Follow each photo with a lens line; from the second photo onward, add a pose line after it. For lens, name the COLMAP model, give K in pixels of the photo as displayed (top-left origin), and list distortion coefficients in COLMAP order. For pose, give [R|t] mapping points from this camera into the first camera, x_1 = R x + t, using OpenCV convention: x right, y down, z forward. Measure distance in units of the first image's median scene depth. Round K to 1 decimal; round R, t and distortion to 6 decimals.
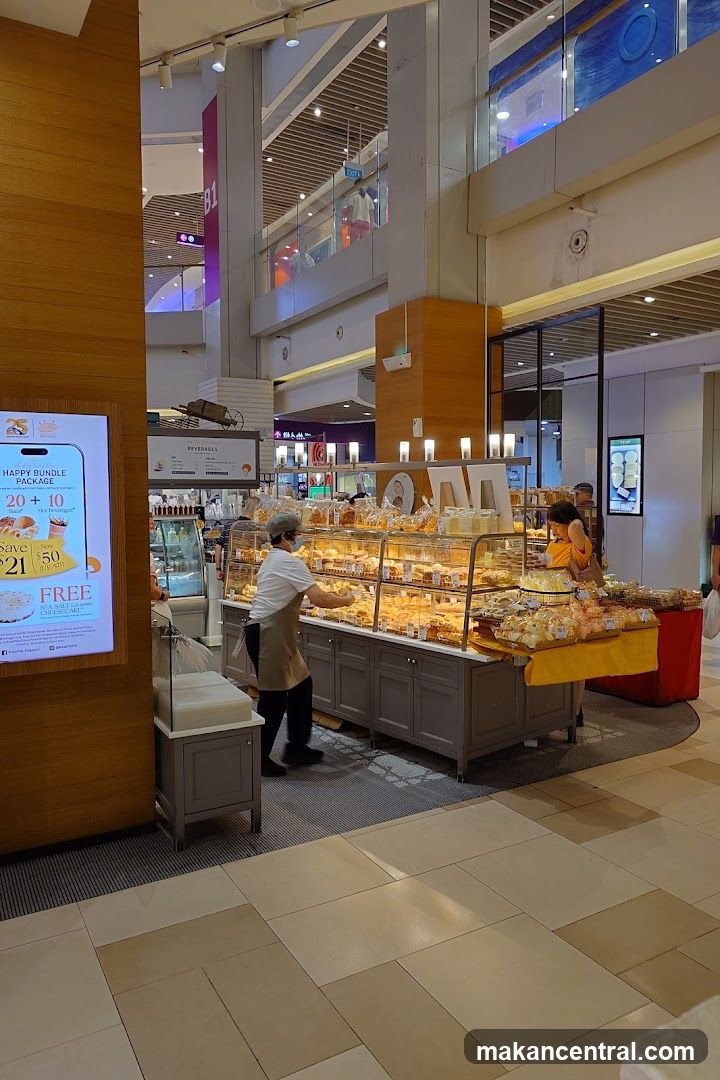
lens RADIAL K [[763.9, 0, 358.1], [0, 763.9, 526.5], [0, 0, 1]] dist [0.001098, 0.000457]
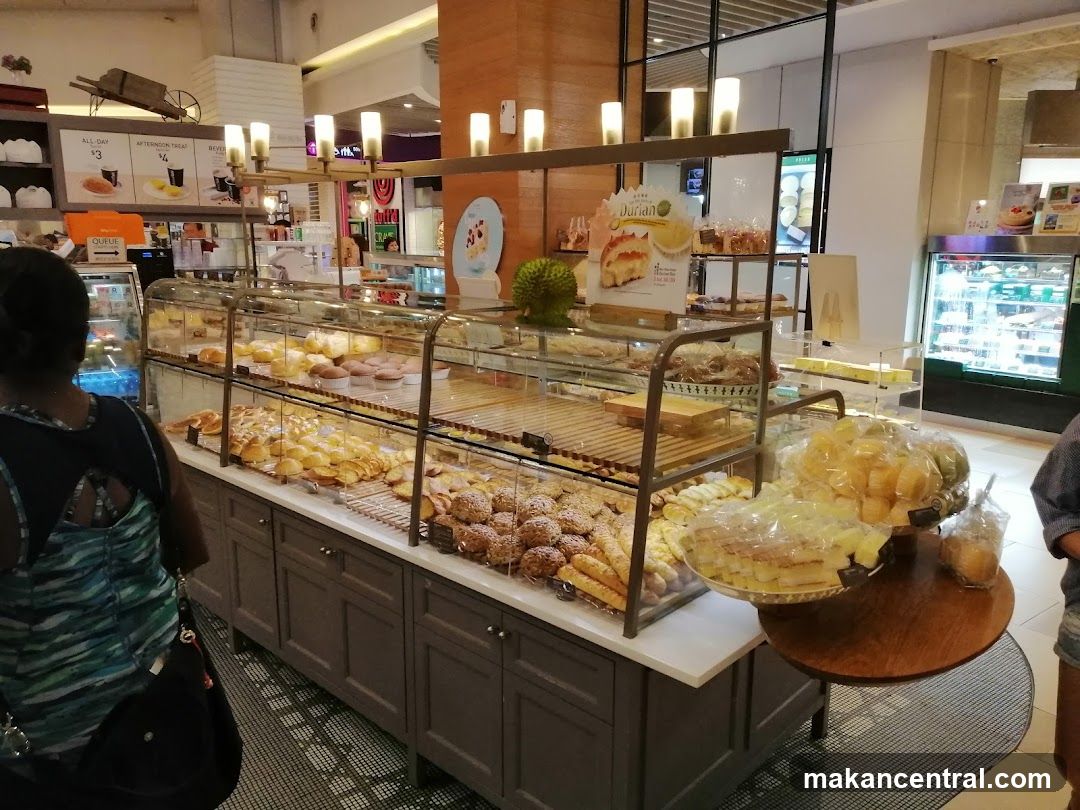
lens RADIAL K [[812.1, 0, 540.0], [0, 812.1, 405.0], [0, 0, 1]] dist [-0.003726, 0.042913]
pose [[0.993359, -0.016847, 0.113818, 0.020324], [-0.001760, 0.986881, 0.161437, -0.008221], [-0.115044, -0.160565, 0.980298, 0.259236]]
